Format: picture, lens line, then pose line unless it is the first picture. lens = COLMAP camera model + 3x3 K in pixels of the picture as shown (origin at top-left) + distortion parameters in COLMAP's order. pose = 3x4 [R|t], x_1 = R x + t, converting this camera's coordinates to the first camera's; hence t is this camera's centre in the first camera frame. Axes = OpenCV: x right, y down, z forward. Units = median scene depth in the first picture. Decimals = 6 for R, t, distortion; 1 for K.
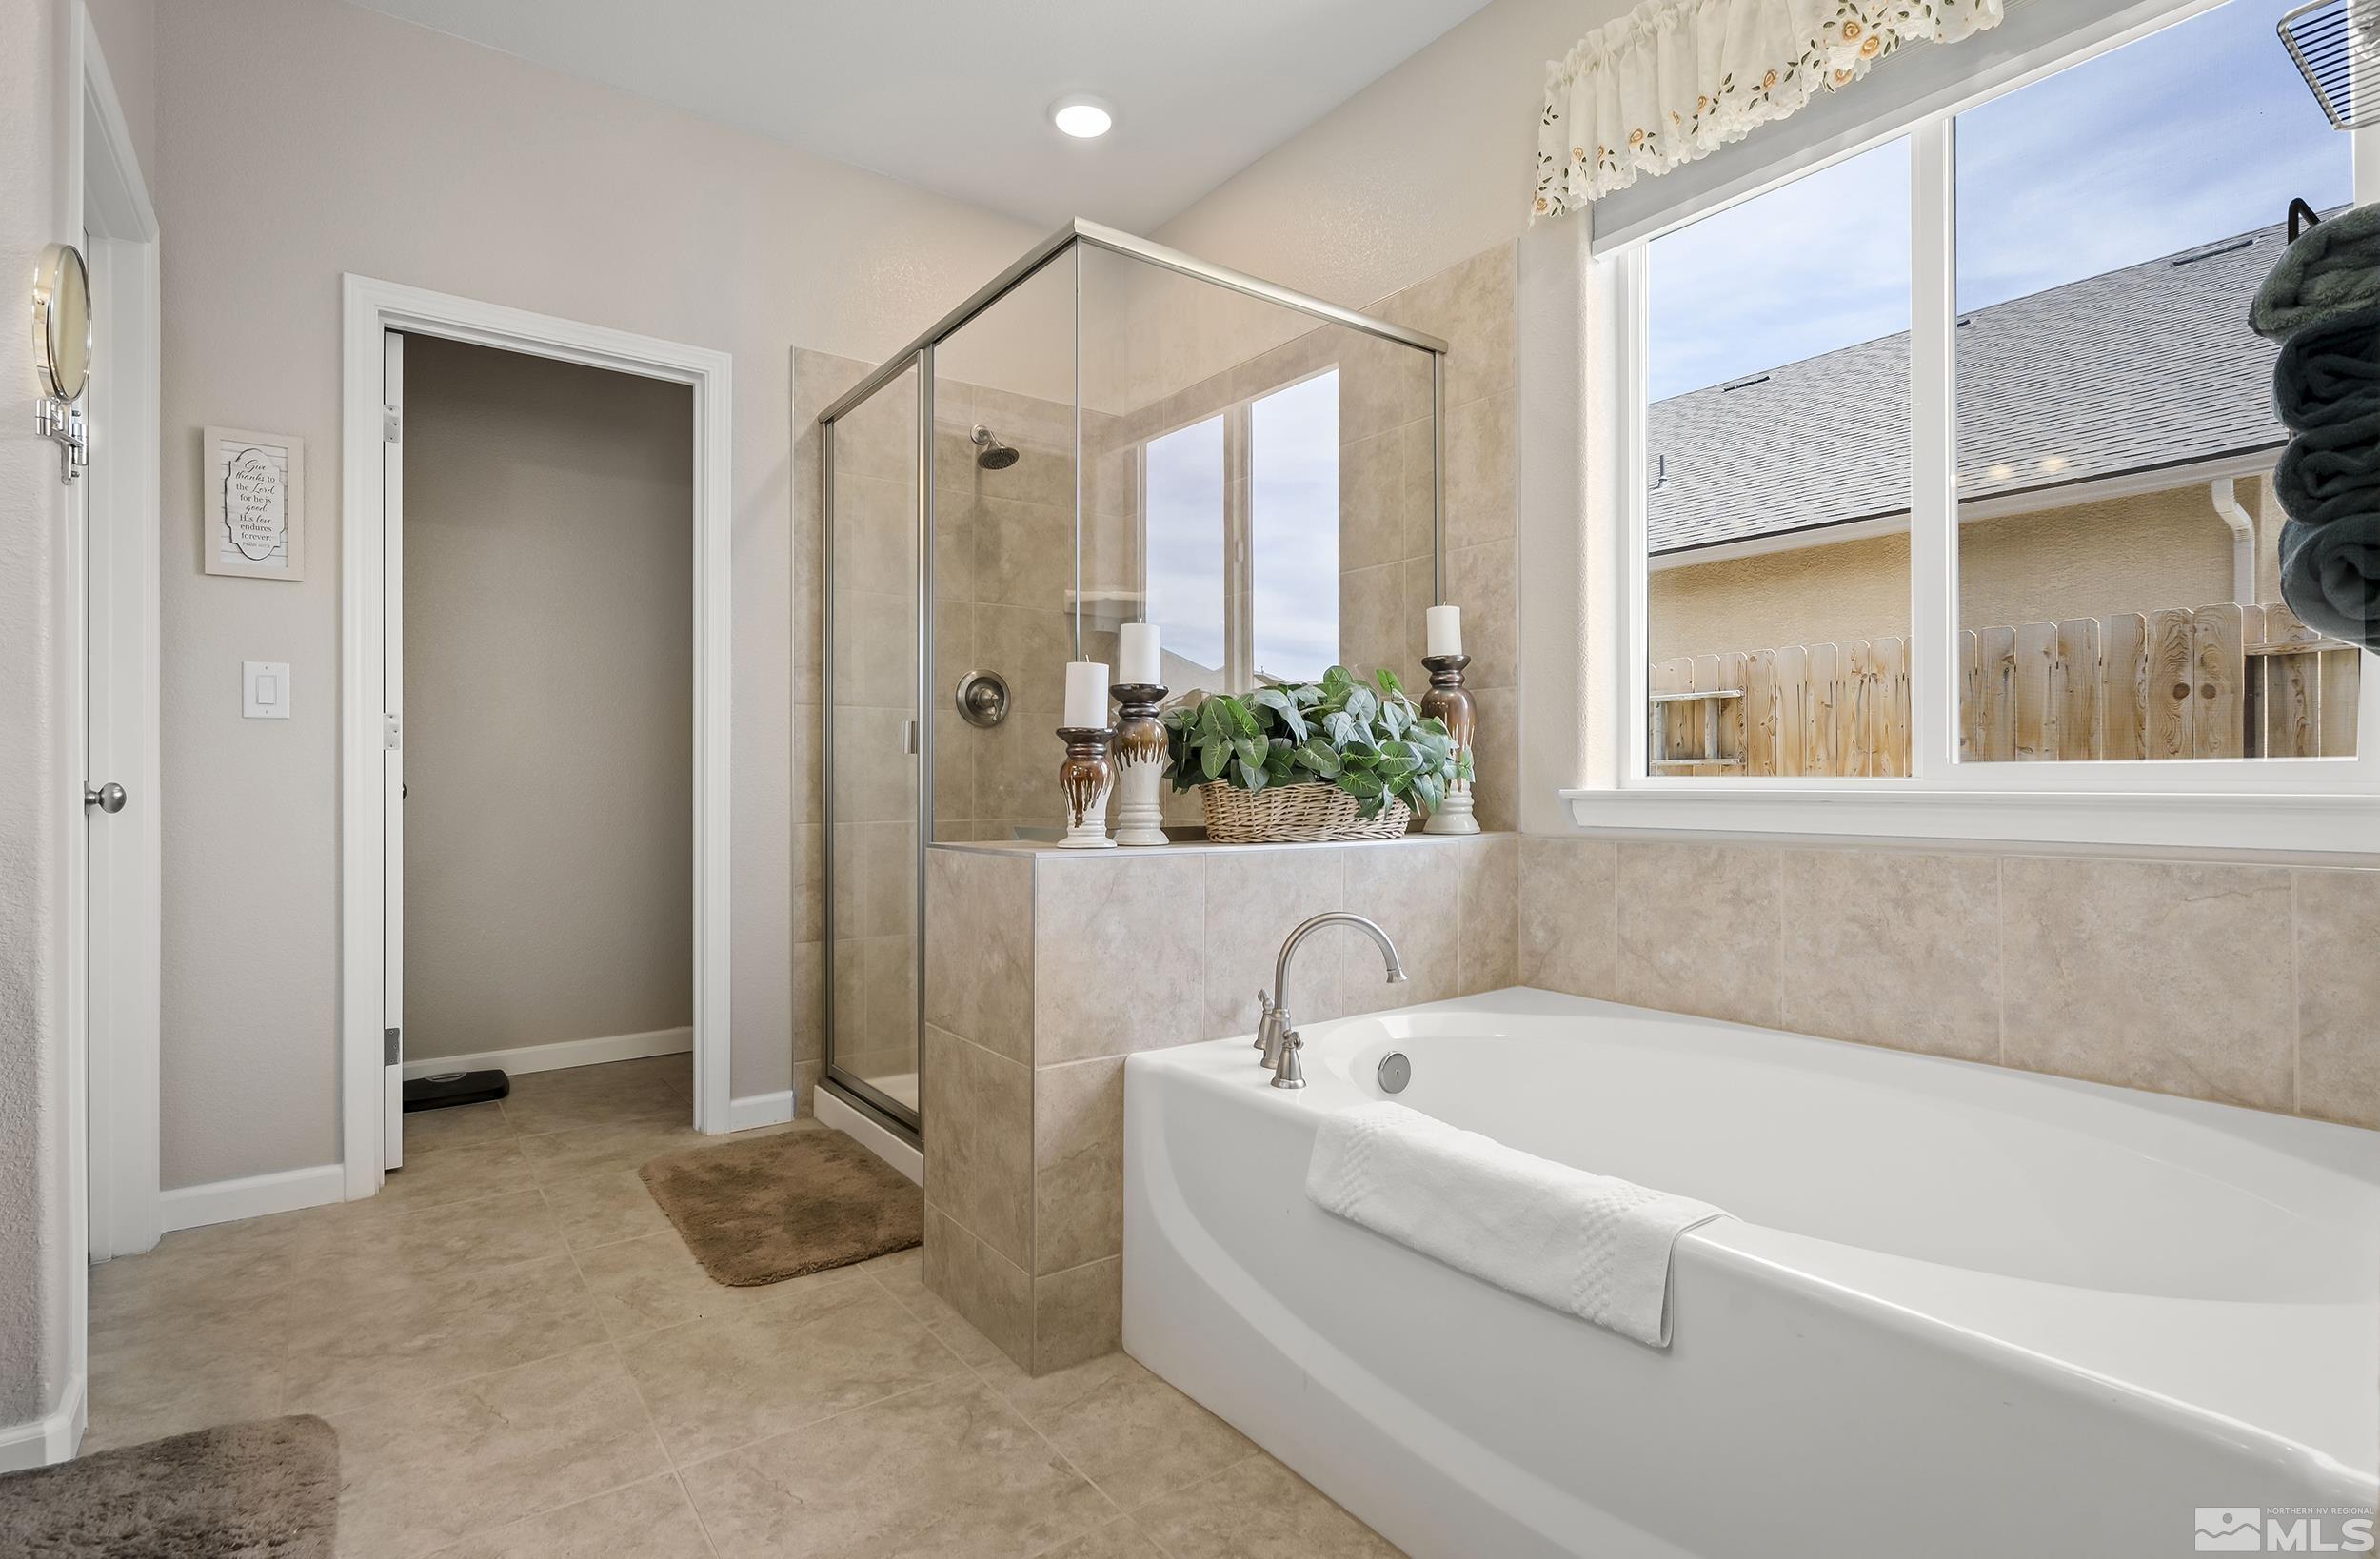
lens RADIAL K [[1121.6, 0, 1189.6], [0, 1121.6, 784.1], [0, 0, 1]] dist [-0.019404, -0.000539]
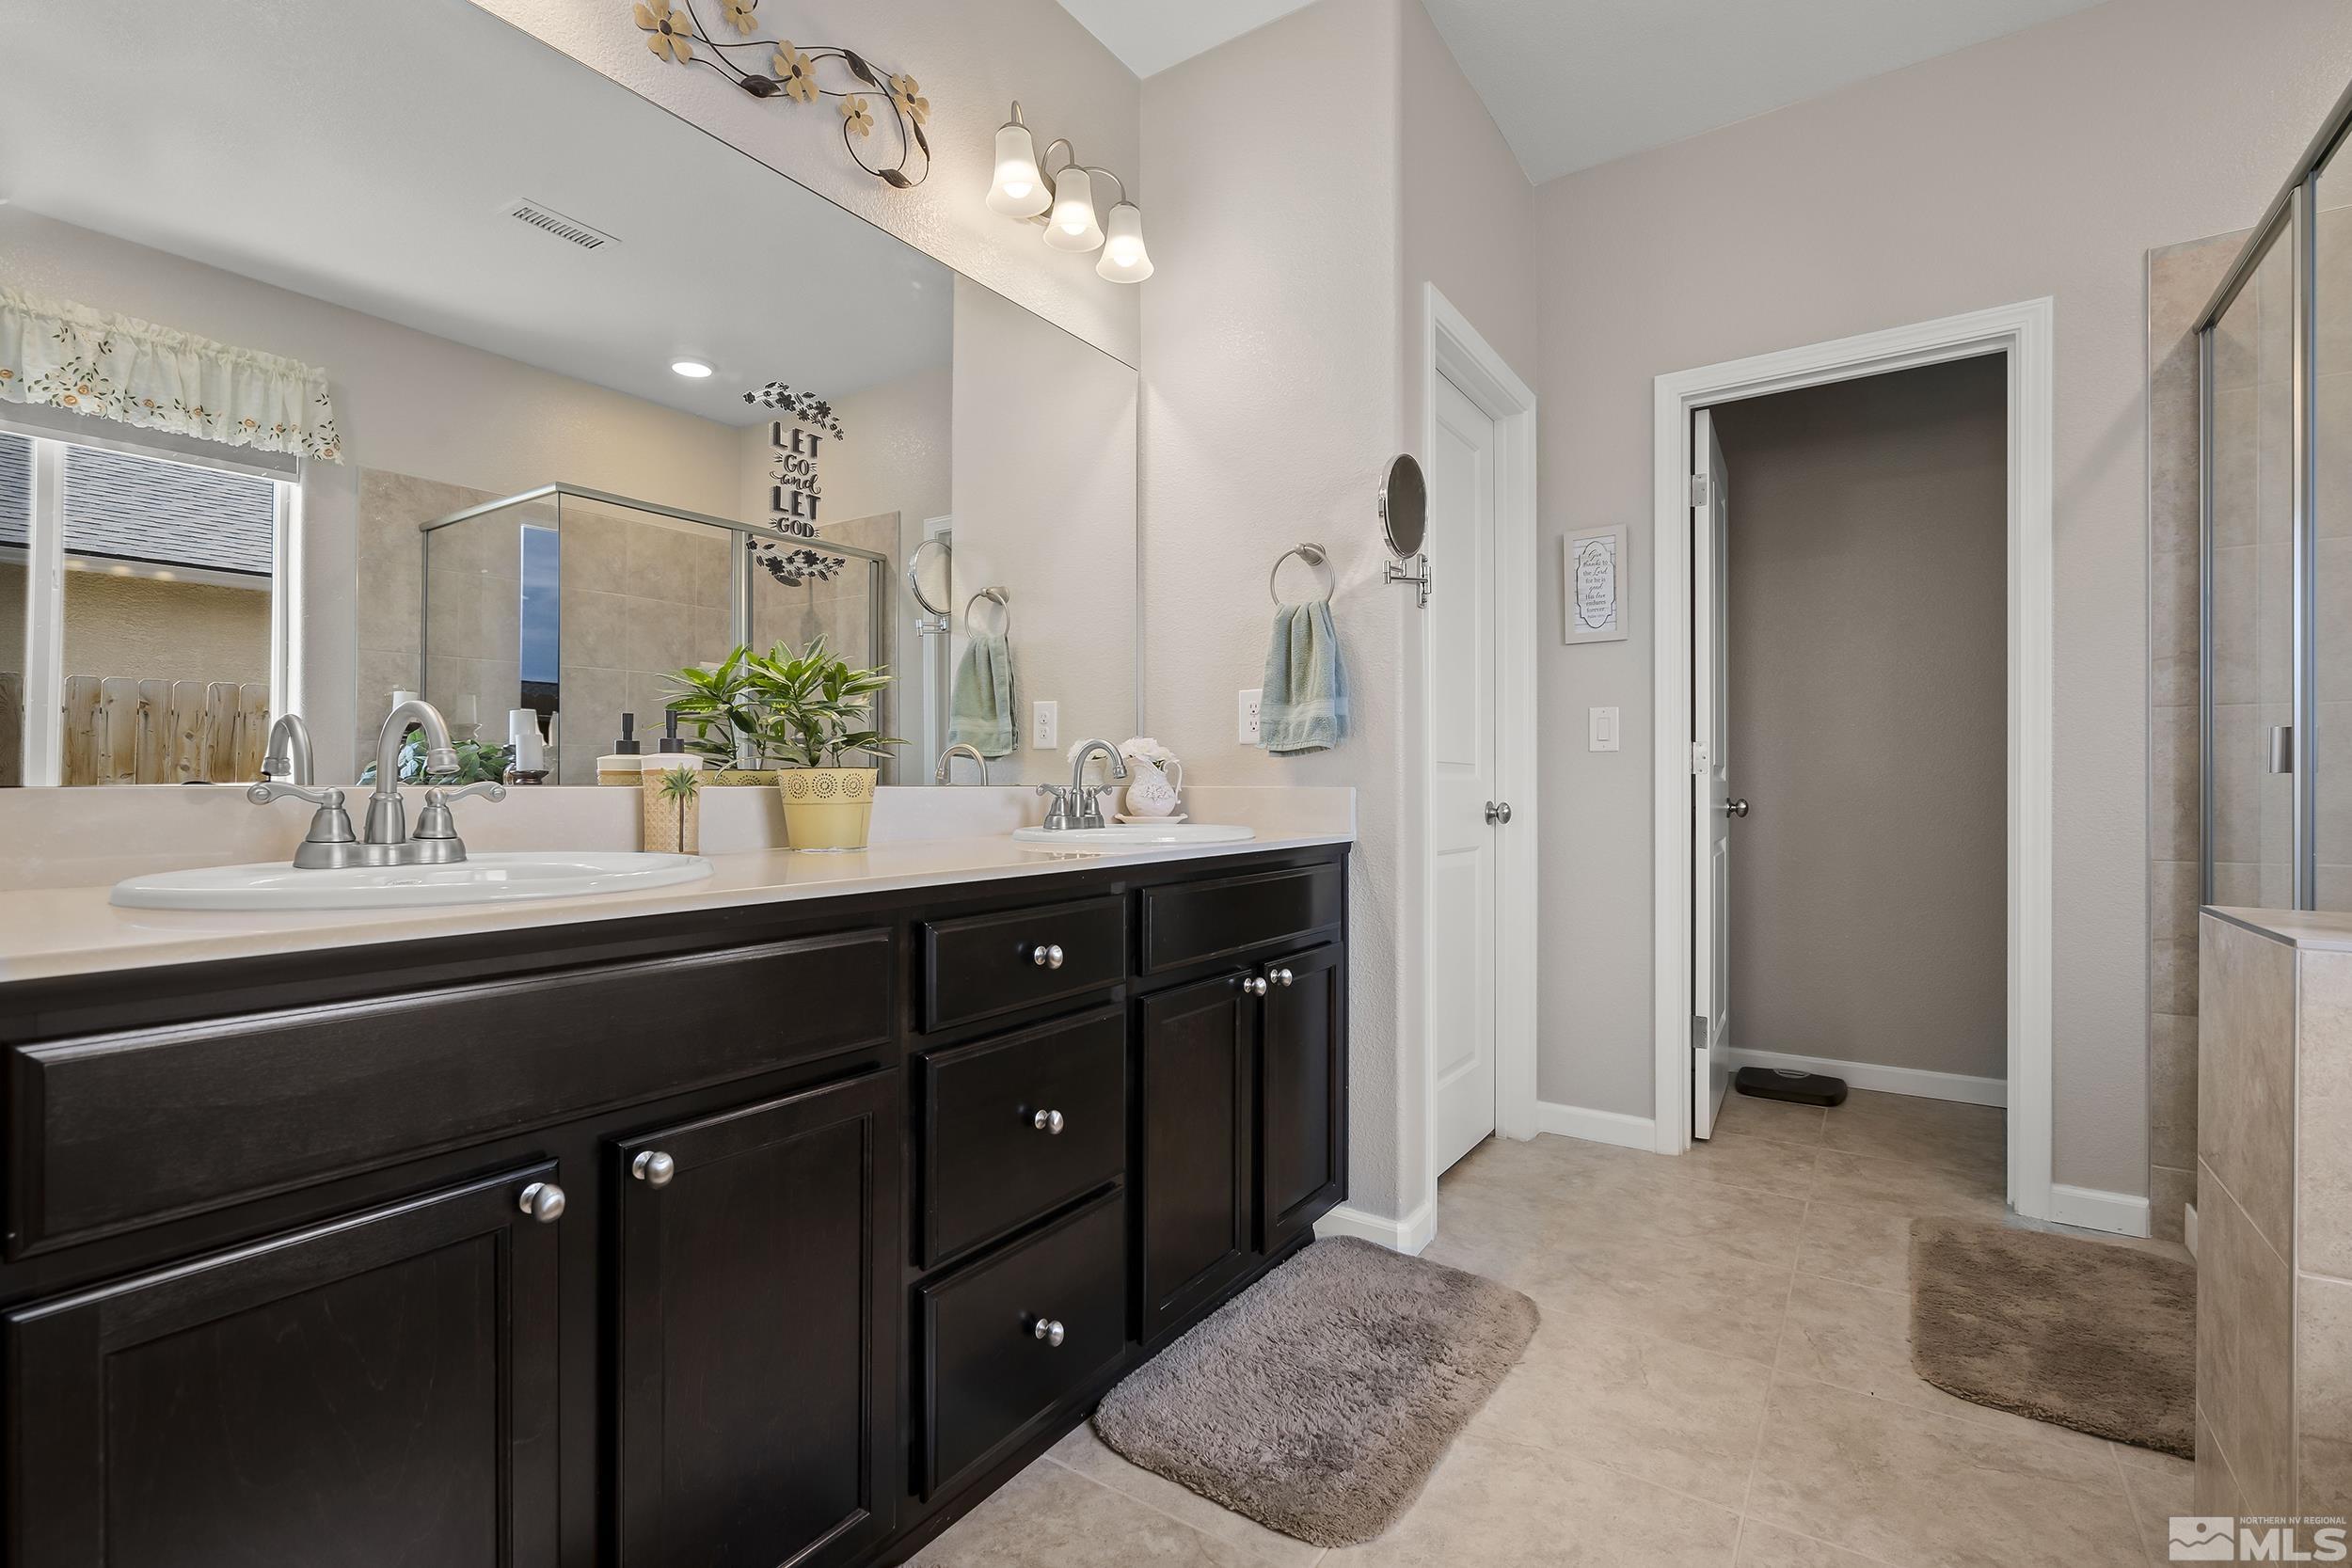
lens RADIAL K [[1083.0, 0, 1175.6], [0, 1083.0, 788.2], [0, 0, 1]] dist [-0.019977, 0.001695]
pose [[0.297268, 0.003629, -0.954787, 0.199871], [-0.001424, 0.999993, 0.003357, -0.021018], [0.954793, 0.000362, 0.297271, 0.161898]]
